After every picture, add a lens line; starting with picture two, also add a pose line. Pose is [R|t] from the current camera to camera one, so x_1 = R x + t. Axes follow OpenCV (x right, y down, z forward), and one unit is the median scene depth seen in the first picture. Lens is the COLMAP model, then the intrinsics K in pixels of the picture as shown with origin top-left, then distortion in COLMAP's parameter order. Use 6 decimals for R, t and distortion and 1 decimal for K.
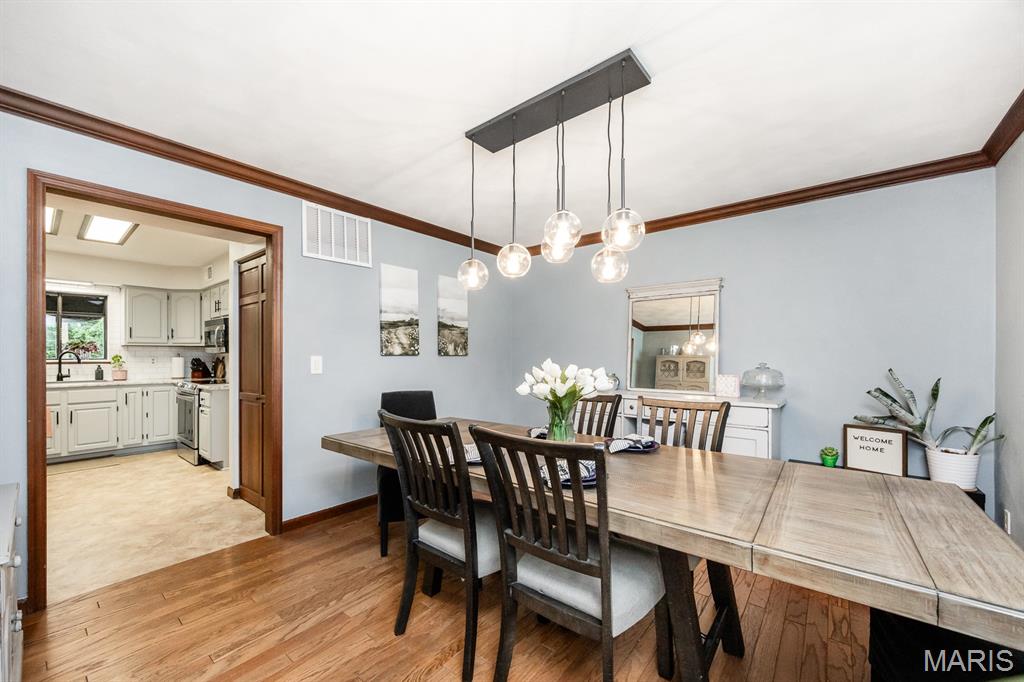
lens RADIAL K [[401.2, 0, 518.5], [0, 401.2, 354.5], [0, 0, 1]] dist [0.001191, 0.000456]
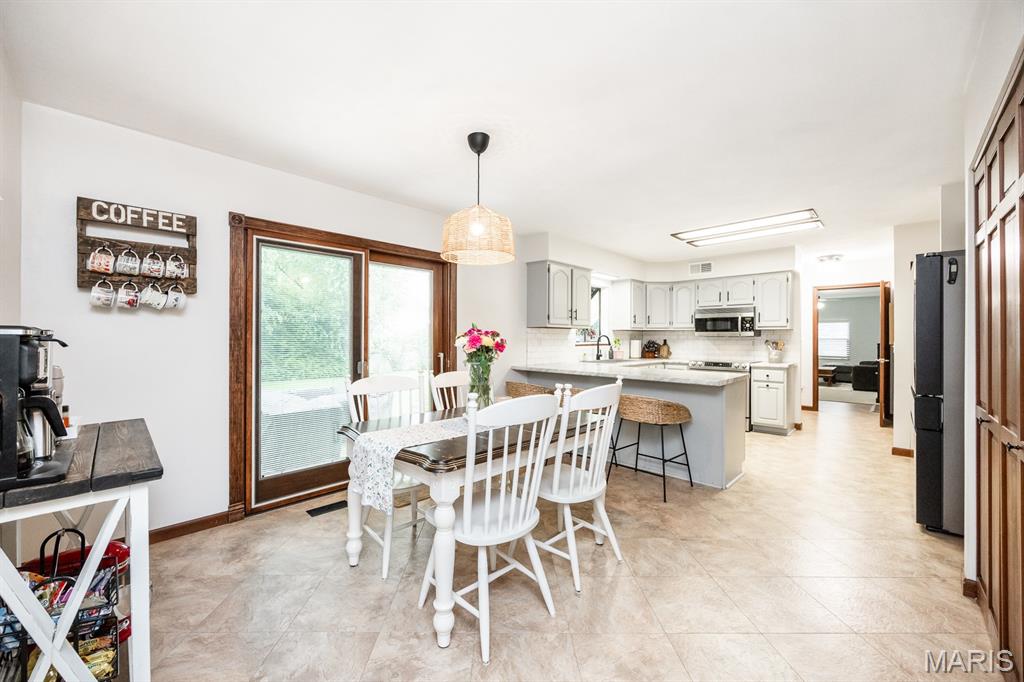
lens RADIAL K [[401.2, 0, 512.0], [0, 401.2, 341.2], [0, 0, 1]] dist [0.001191, 0.000456]
pose [[0.994299, -0.000840, -0.106628, -1.268556], [0.000427, 0.999992, -0.003889, 0.015220], [0.106630, 0.003821, 0.994291, -0.212428]]
